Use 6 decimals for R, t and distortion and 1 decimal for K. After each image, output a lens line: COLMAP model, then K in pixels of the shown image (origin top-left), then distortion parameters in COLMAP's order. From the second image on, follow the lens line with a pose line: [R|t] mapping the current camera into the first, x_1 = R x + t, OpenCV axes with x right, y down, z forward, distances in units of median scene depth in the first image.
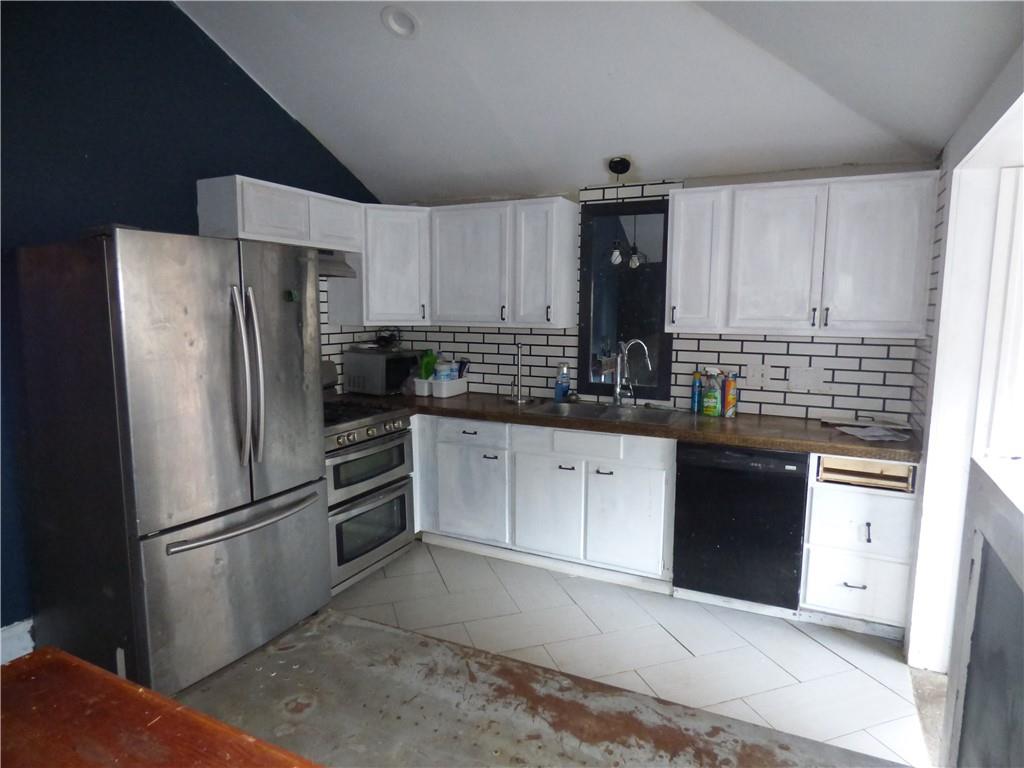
lens RADIAL K [[601.2, 0, 521.8], [0, 601.2, 382.0], [0, 0, 1]] dist [0.008975, -0.009101]
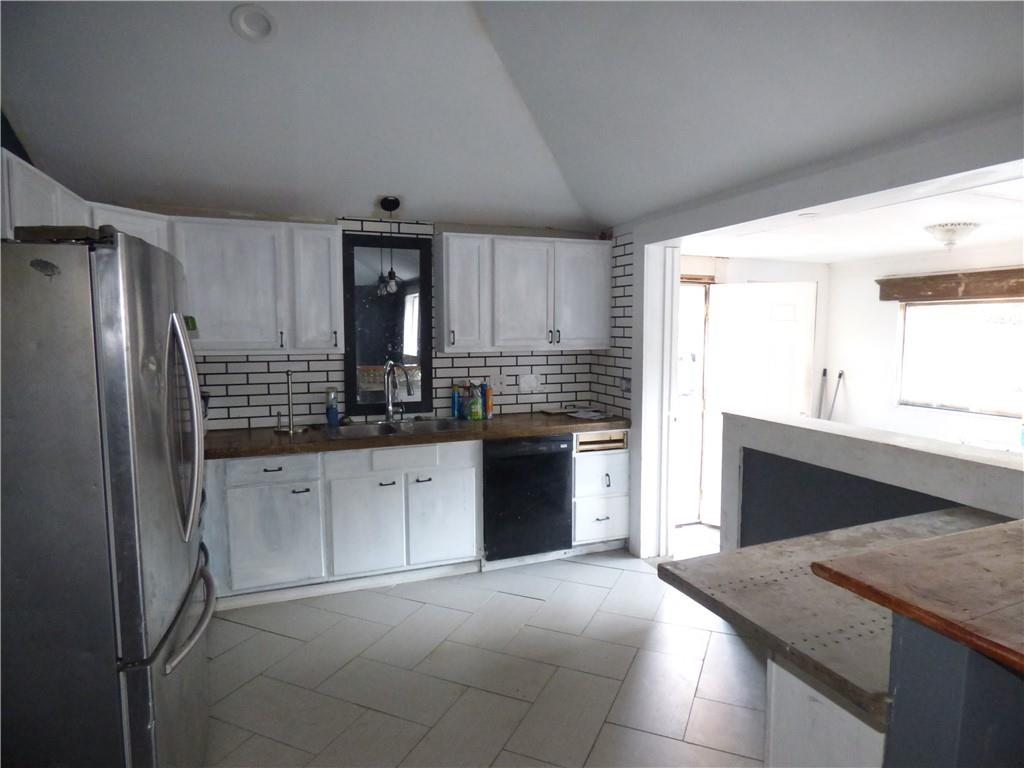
lens RADIAL K [[601.2, 0, 511.1], [0, 601.2, 384.8], [0, 0, 1]] dist [0.008975, -0.009101]
pose [[0.694771, -0.078897, 0.714891, -0.512765], [0.099018, 0.994993, 0.013579, -0.023342], [-0.712383, 0.061352, 0.699104, 0.094877]]
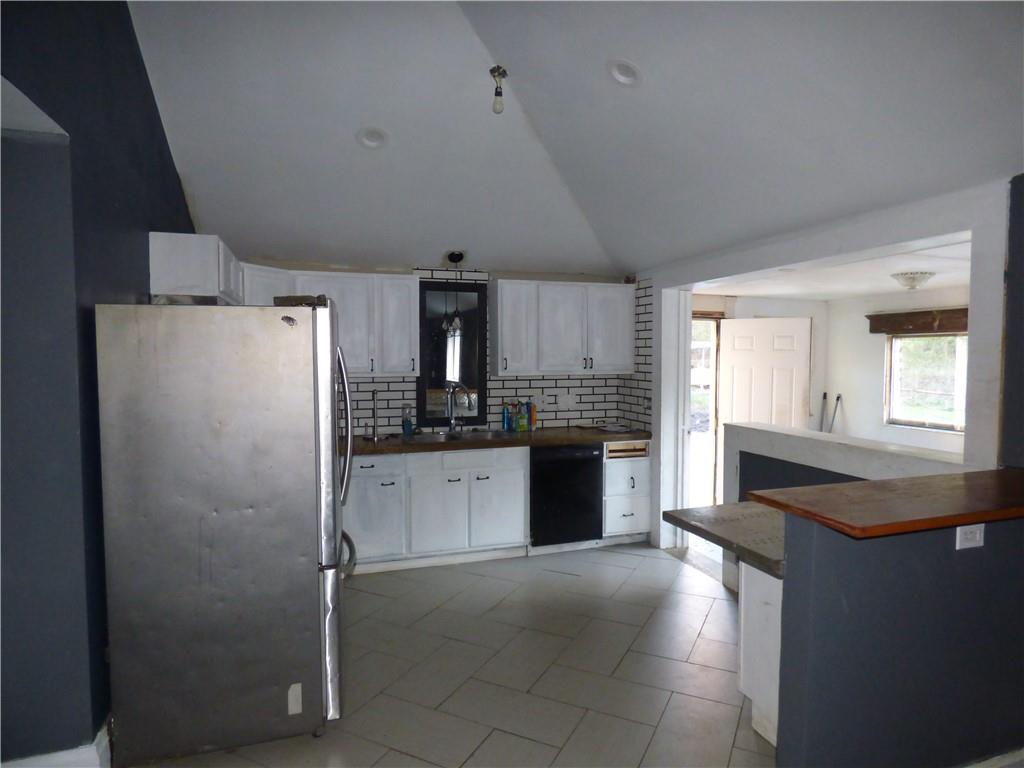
lens RADIAL K [[601.2, 0, 513.8], [0, 601.2, 386.2], [0, 0, 1]] dist [0.008975, -0.009101]
pose [[0.723480, -0.045132, 0.688868, -0.726903], [0.094074, 0.994998, -0.033613, -0.006419], [-0.683905, 0.089123, 0.724107, -0.063920]]
